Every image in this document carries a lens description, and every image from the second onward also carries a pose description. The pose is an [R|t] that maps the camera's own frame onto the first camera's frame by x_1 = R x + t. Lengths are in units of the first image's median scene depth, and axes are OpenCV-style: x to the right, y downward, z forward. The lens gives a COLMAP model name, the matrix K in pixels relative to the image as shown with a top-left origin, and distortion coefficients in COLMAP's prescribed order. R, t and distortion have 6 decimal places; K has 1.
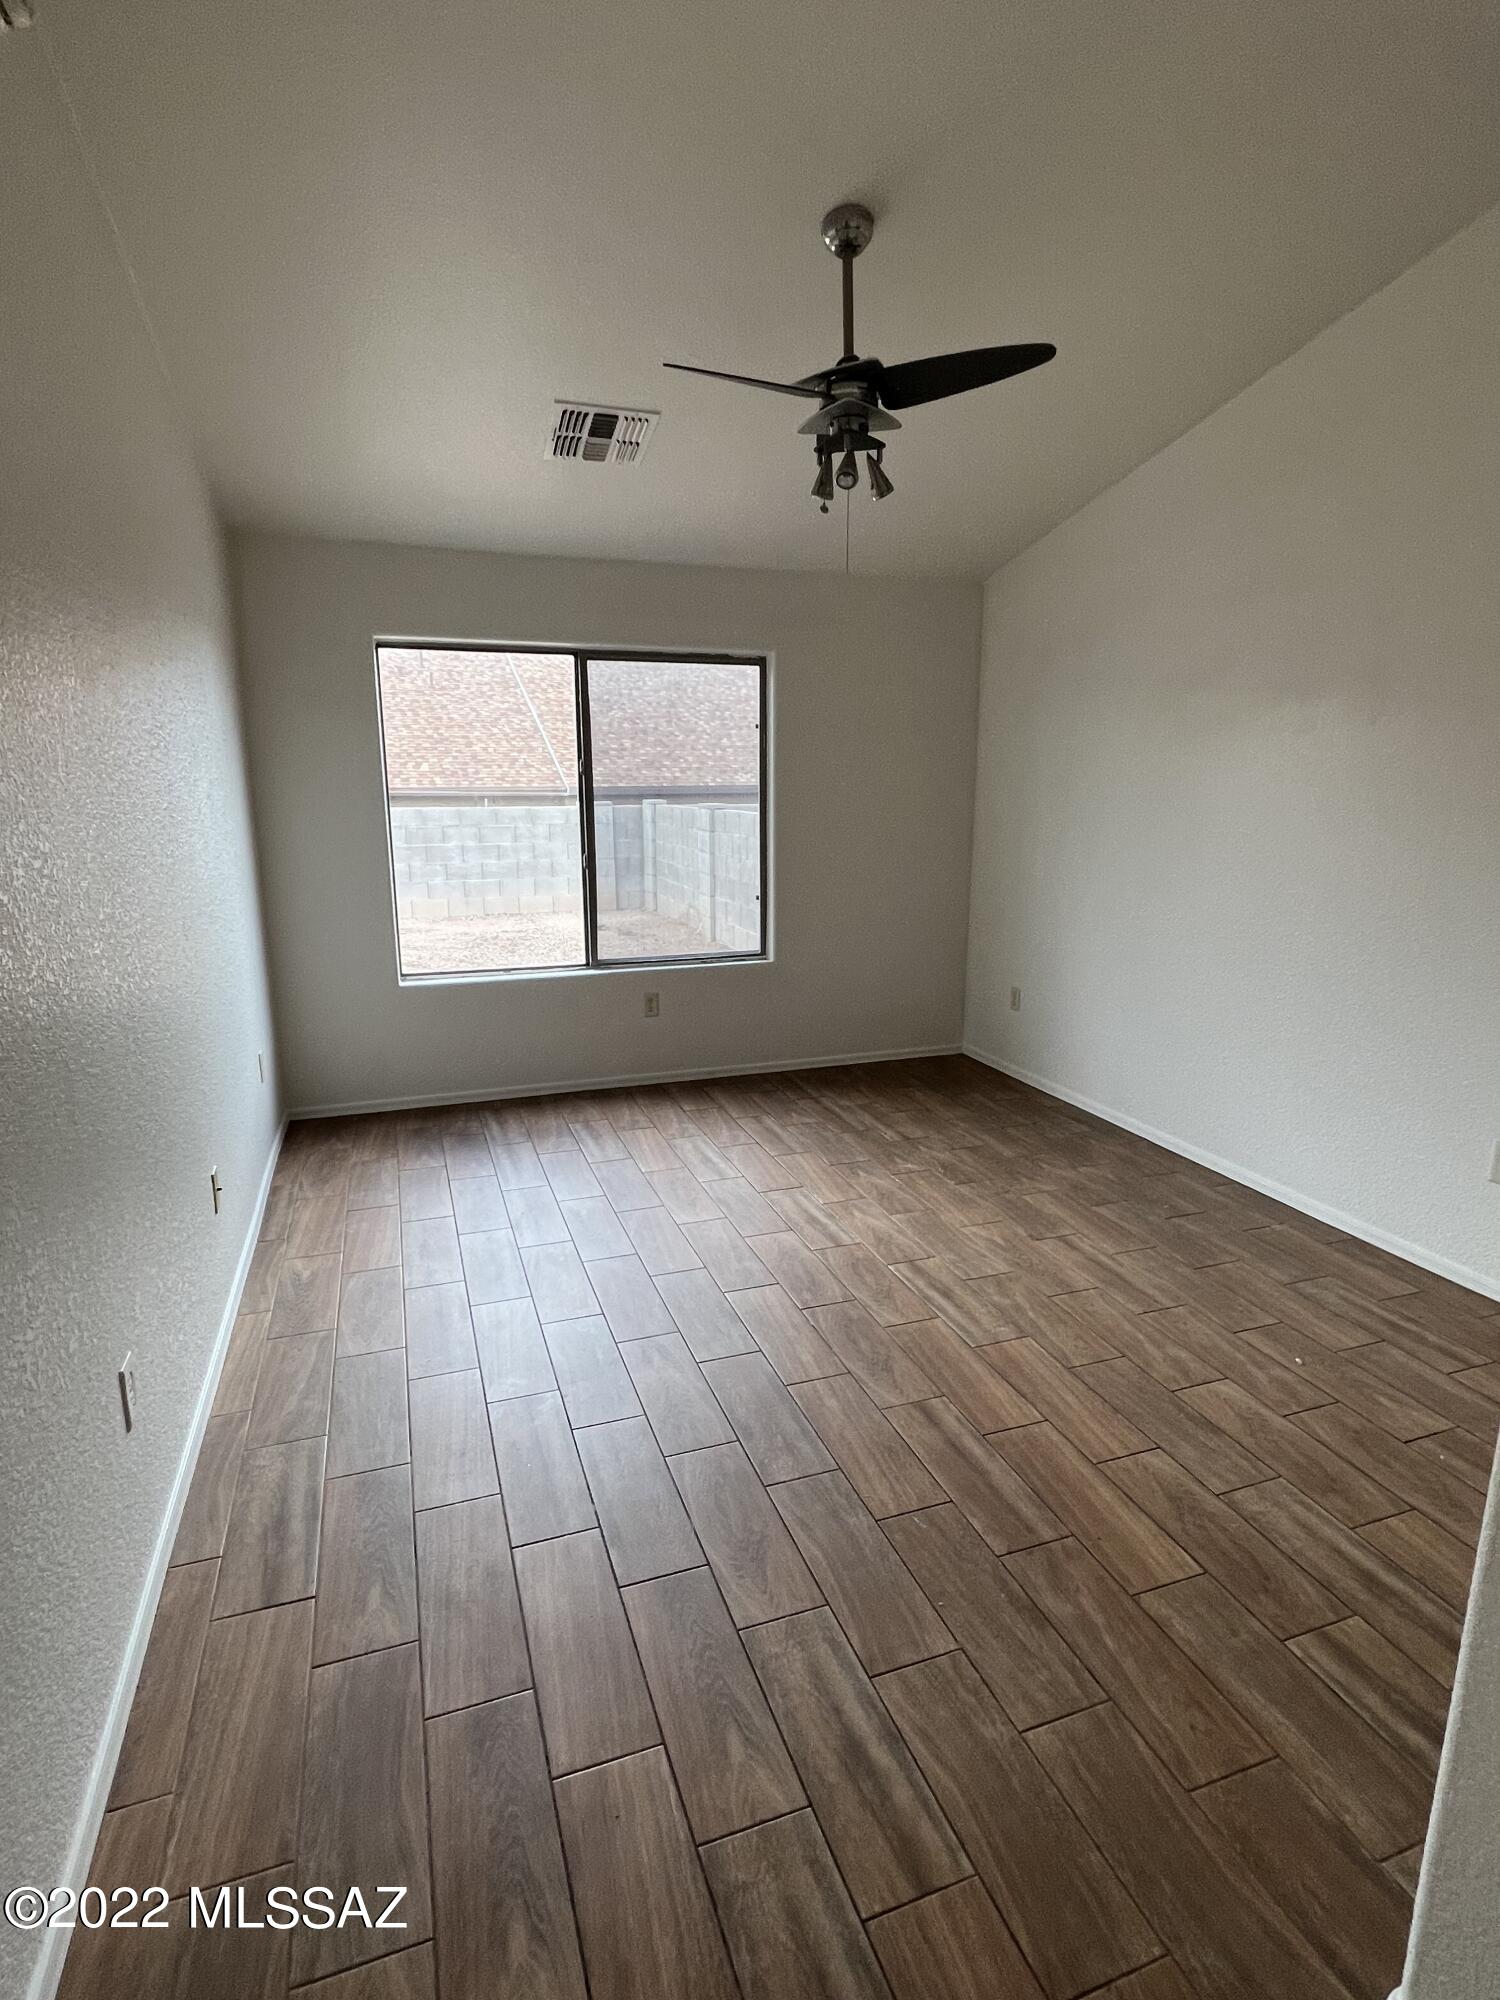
lens RADIAL K [[1020.8, 0, 750.0], [0, 1020.8, 1000.0], [0, 0, 1]] dist [0.000740, 0.001770]
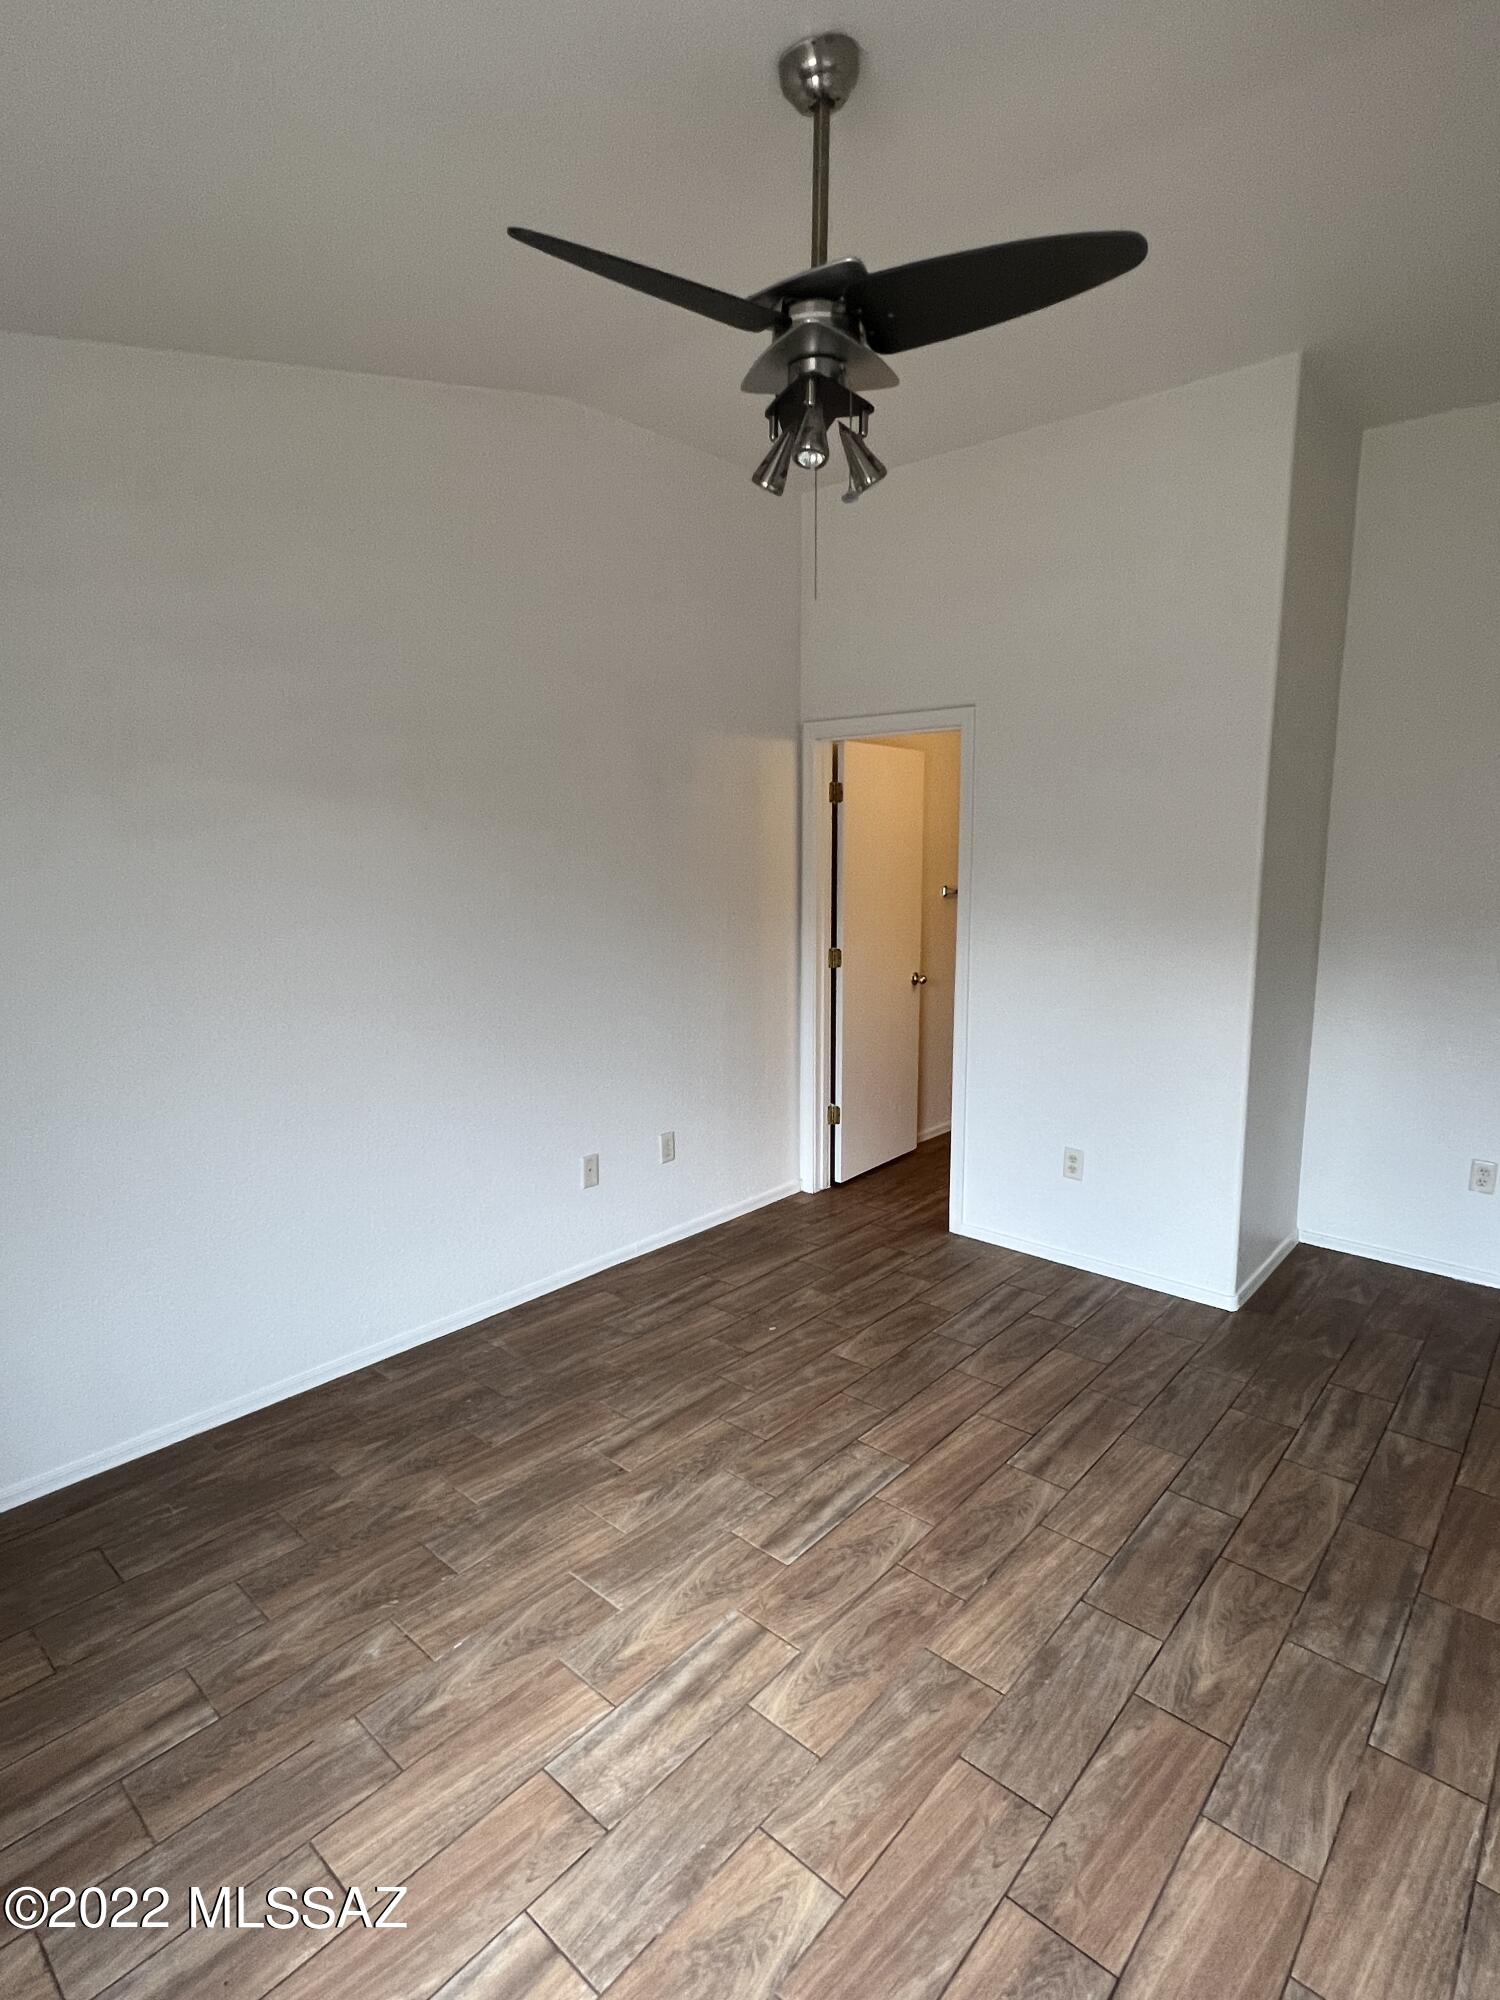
lens RADIAL K [[1020.8, 0, 750.0], [0, 1020.8, 1000.0], [0, 0, 1]] dist [0.000740, 0.001770]
pose [[-0.480392, -0.127804, 0.867692, -0.465173], [0.189445, 0.950850, 0.244937, -0.327820], [-0.856349, 0.282046, -0.432569, 1.329855]]
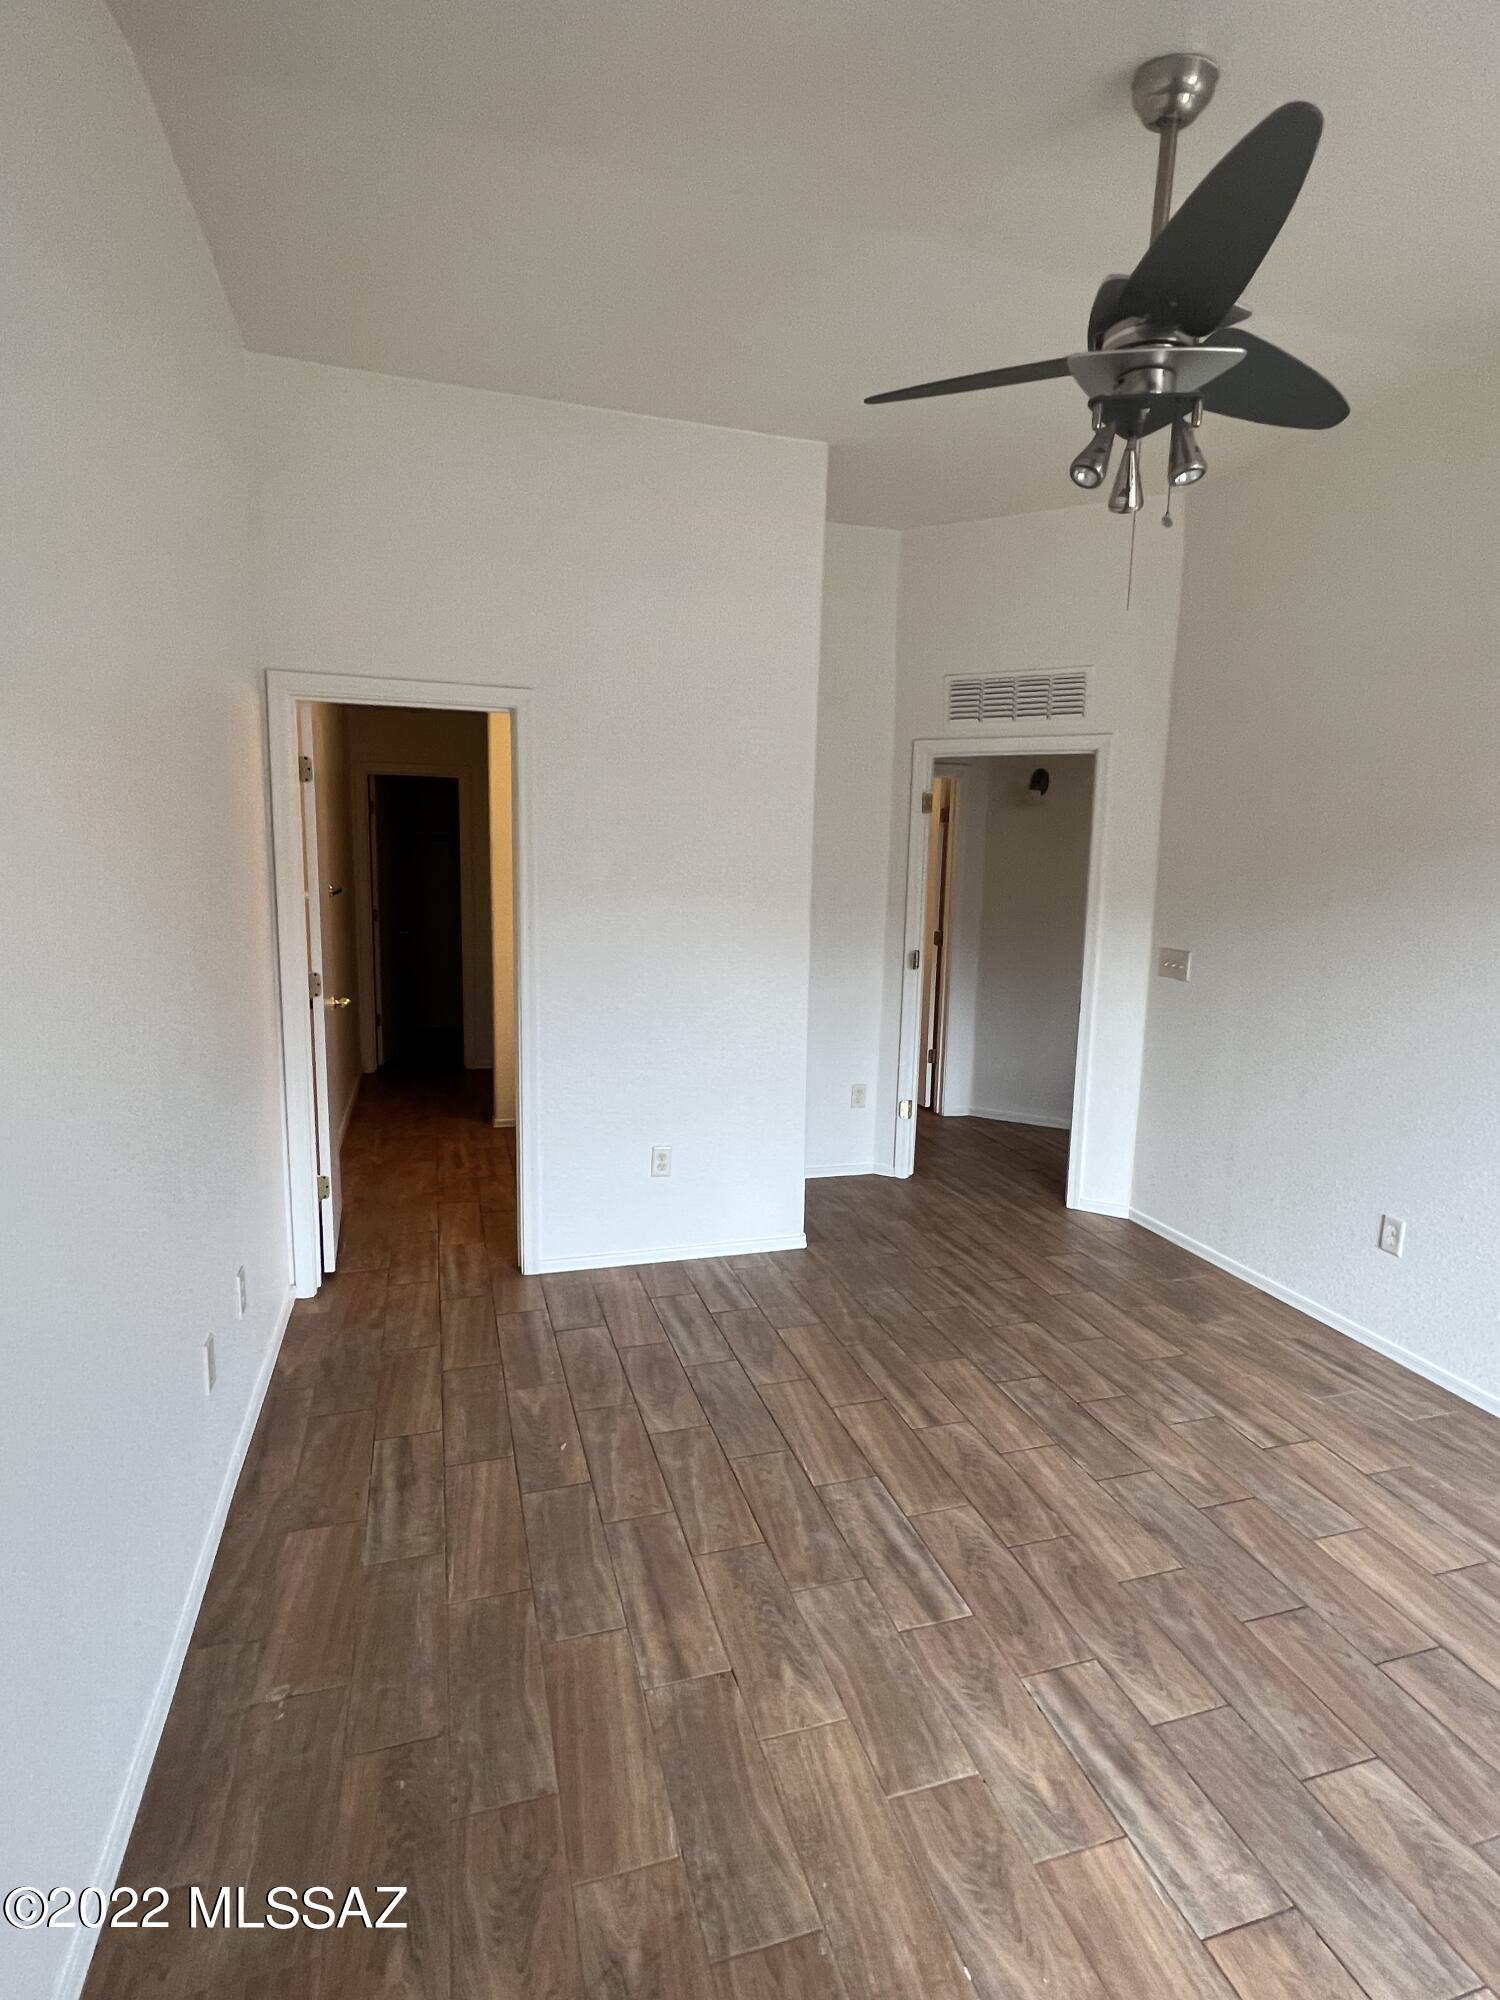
lens RADIAL K [[1020.8, 0, 750.0], [0, 1020.8, 1000.0], [0, 0, 1]] dist [0.000740, 0.001770]
pose [[-0.998865, -0.027408, 0.038945, 0.291671], [-0.011972, 0.936045, 0.351677, -0.394067], [-0.046093, 0.350811, -0.935311, 1.632870]]
